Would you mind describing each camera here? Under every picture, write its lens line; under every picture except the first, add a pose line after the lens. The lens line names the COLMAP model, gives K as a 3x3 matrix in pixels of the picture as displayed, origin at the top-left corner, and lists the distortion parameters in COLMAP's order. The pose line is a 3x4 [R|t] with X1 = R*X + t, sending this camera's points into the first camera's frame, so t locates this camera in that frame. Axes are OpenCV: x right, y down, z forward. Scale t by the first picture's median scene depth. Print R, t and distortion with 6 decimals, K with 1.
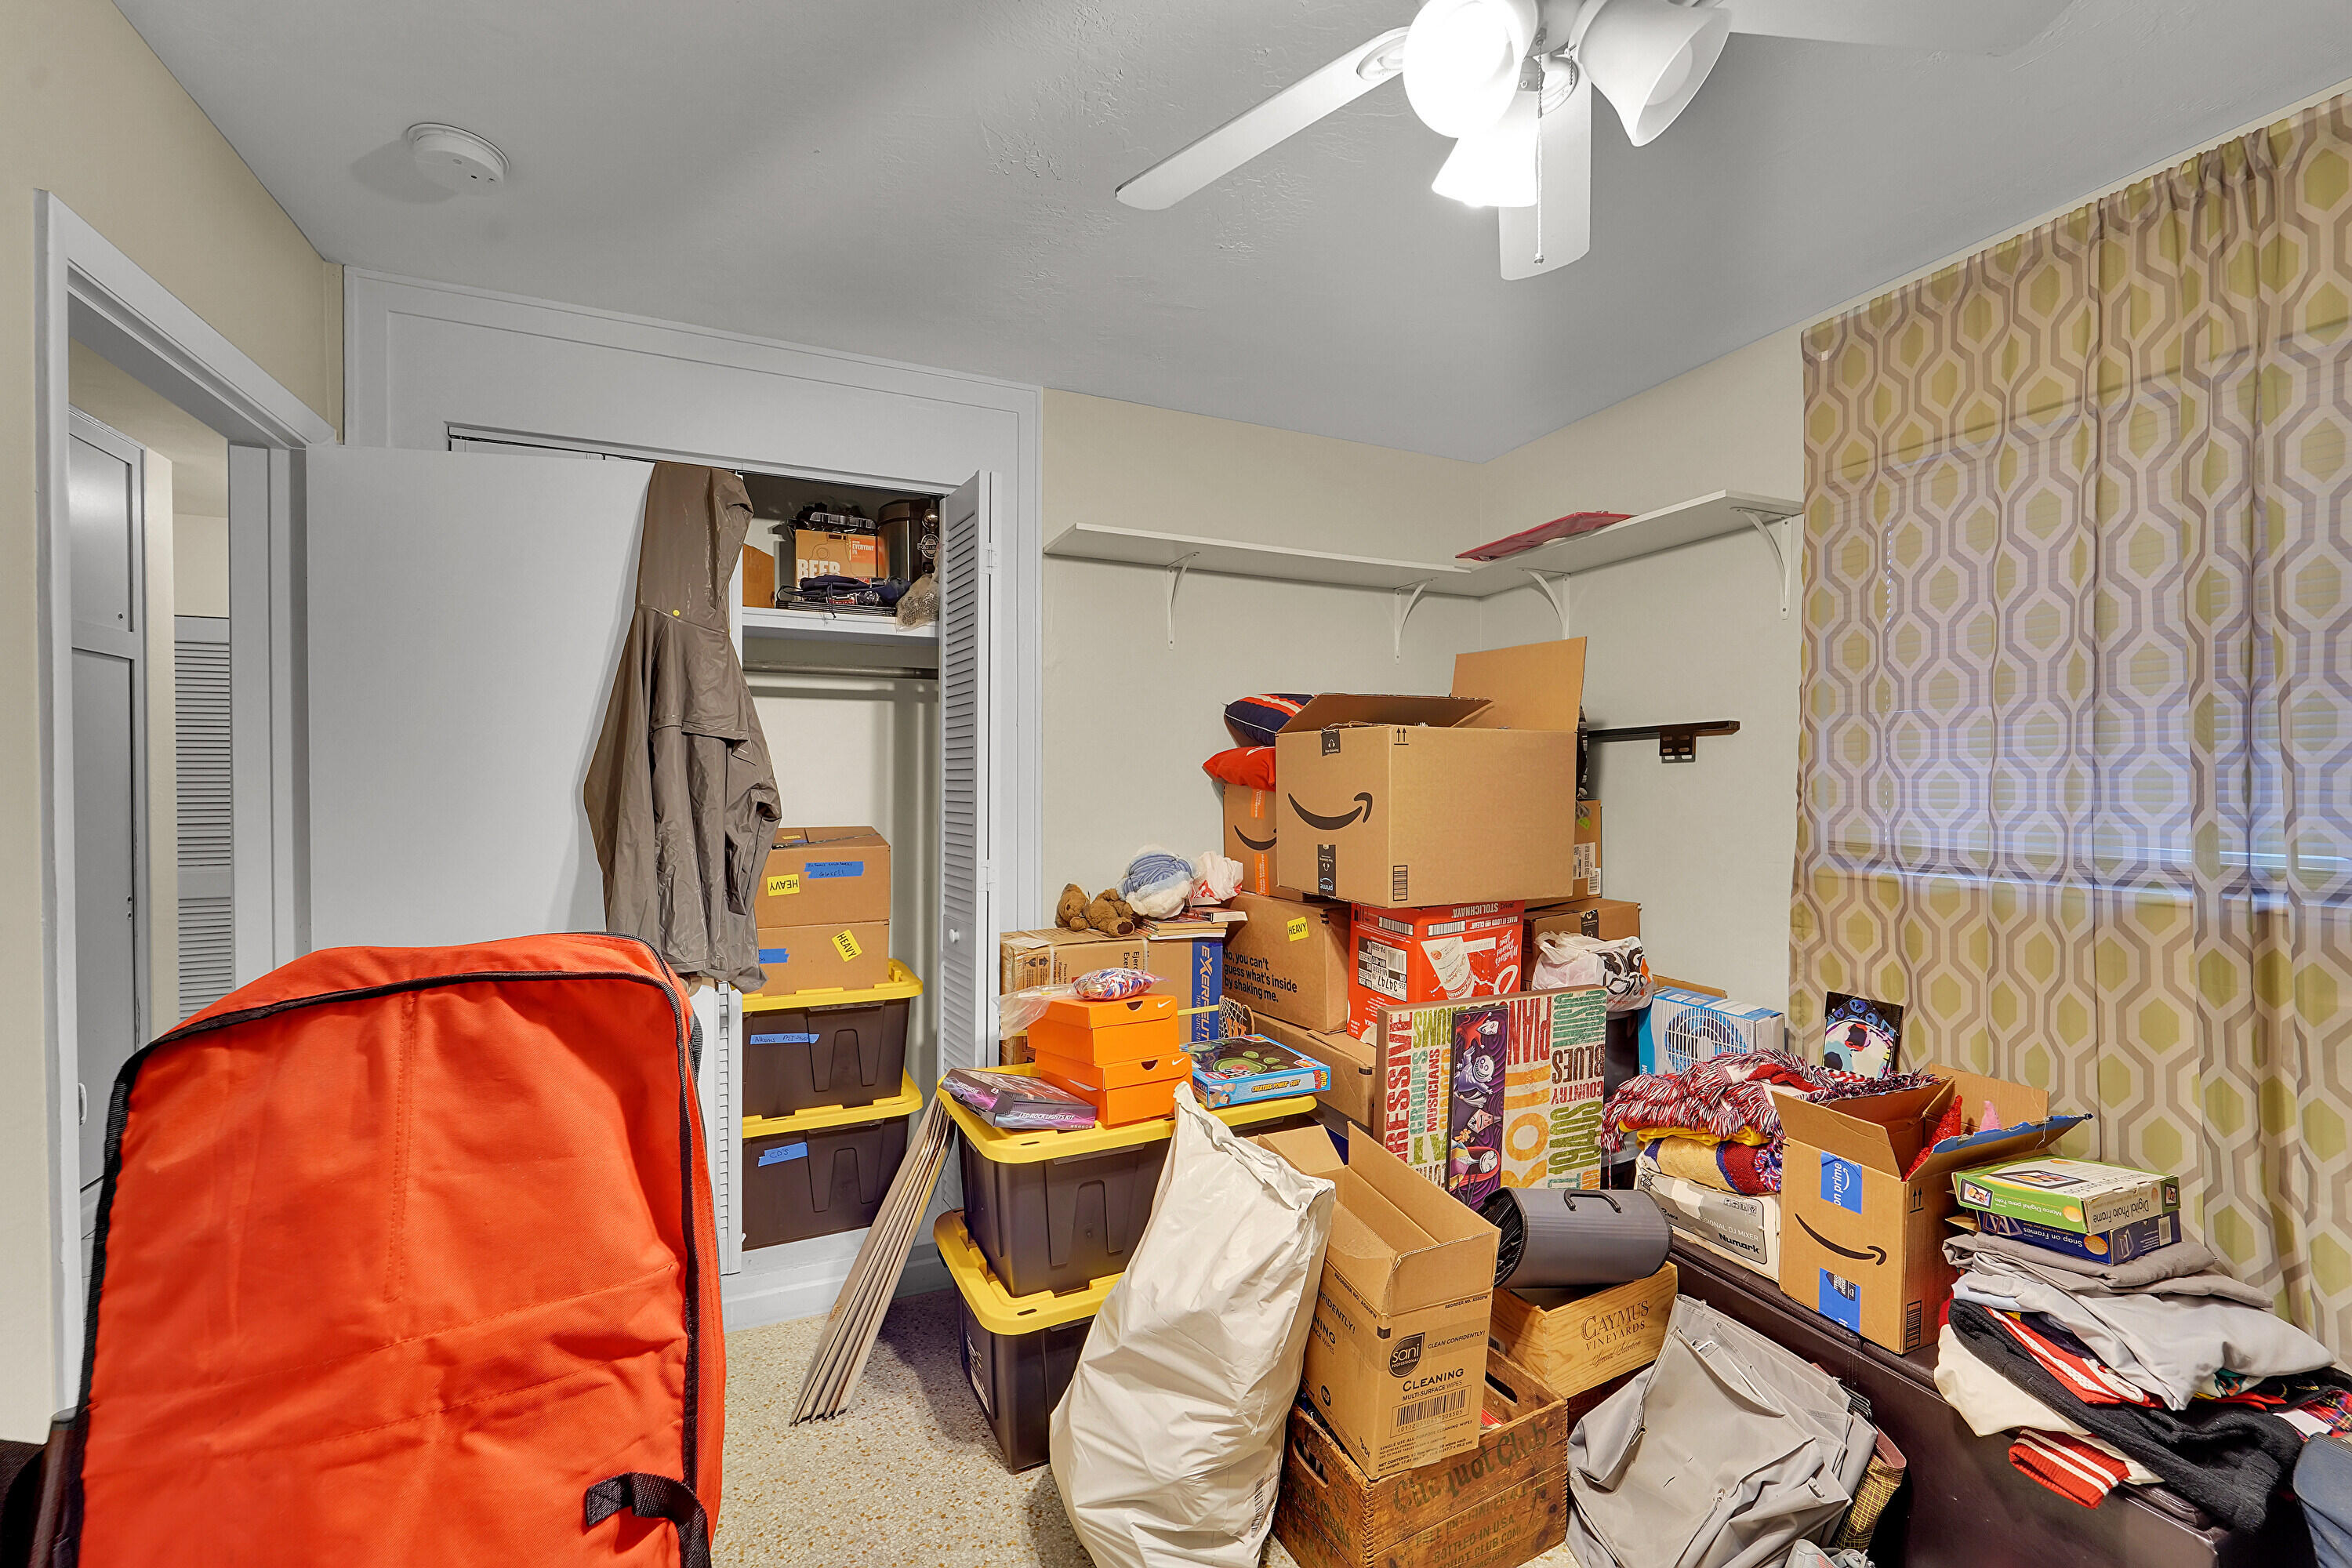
lens RADIAL K [[944.8, 0, 1168.6], [0, 944.8, 789.9], [0, 0, 1]] dist [0.000332, -0.000306]
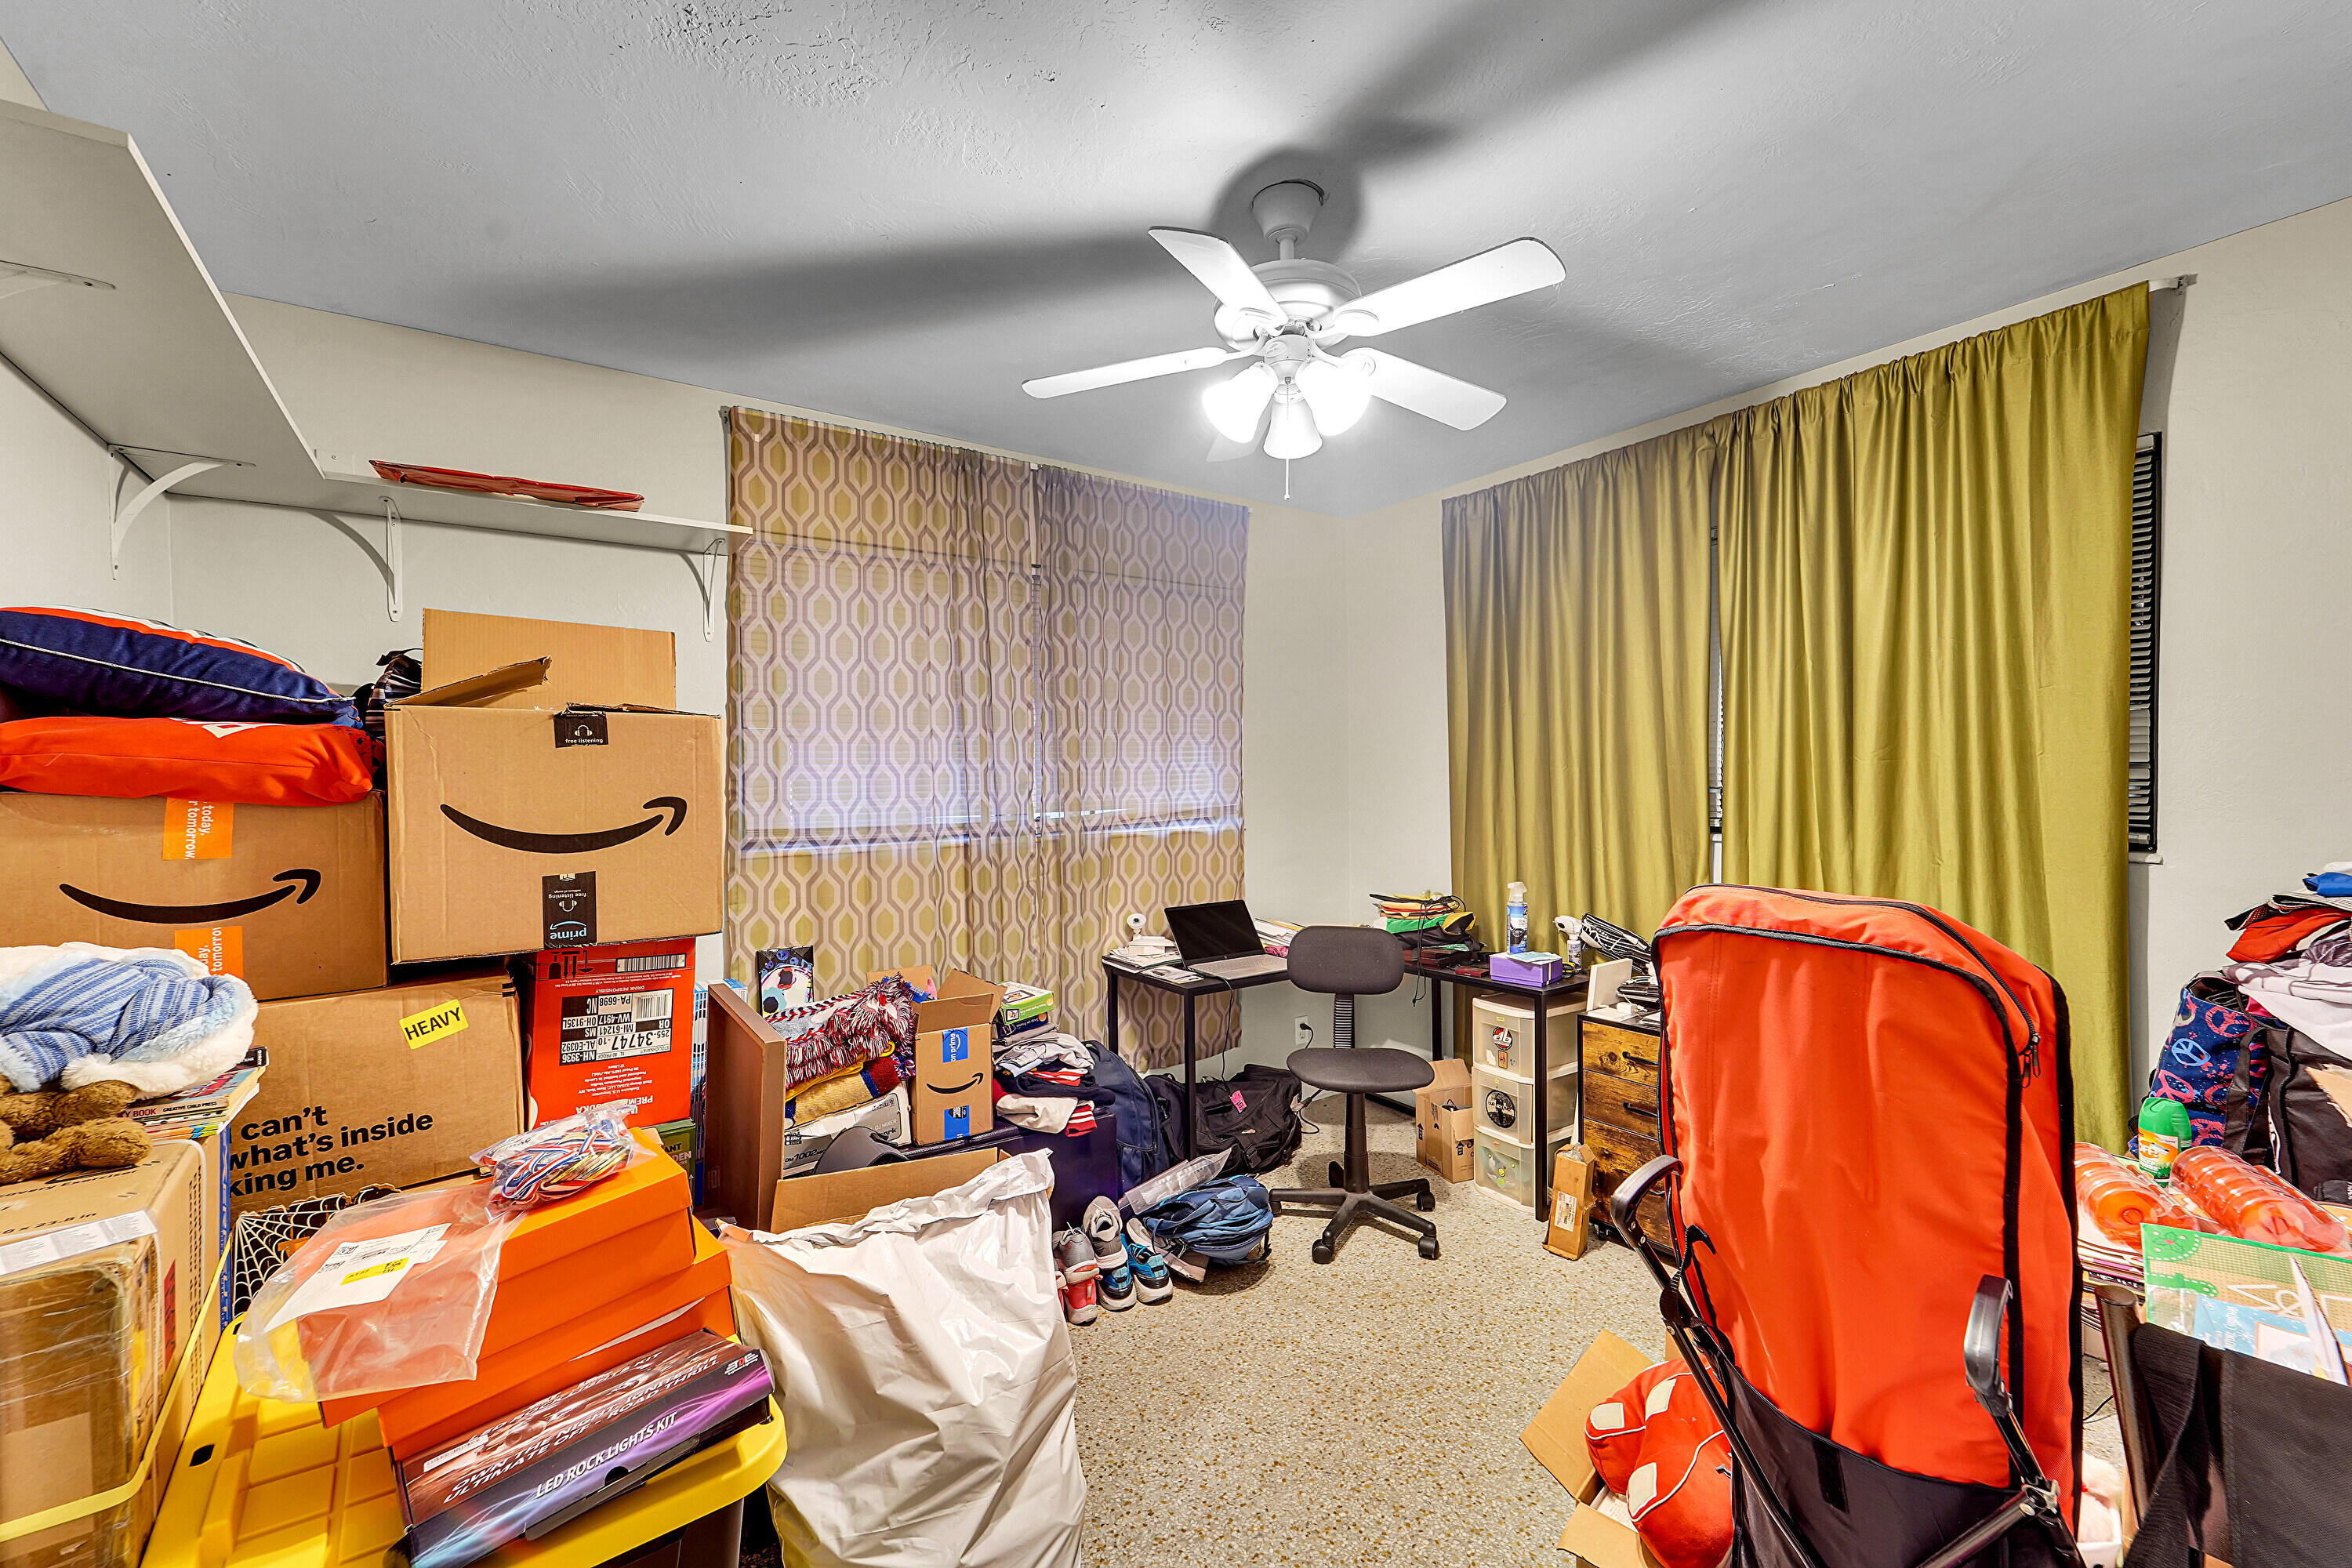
lens RADIAL K [[944.8, 0, 1168.6], [0, 944.8, 789.9], [0, 0, 1]] dist [0.000332, -0.000306]
pose [[-0.200870, -0.012210, 0.979542, -0.649182], [0.014968, 0.999767, 0.015531, -0.009355], [-0.979504, 0.017781, -0.200641, 0.748165]]
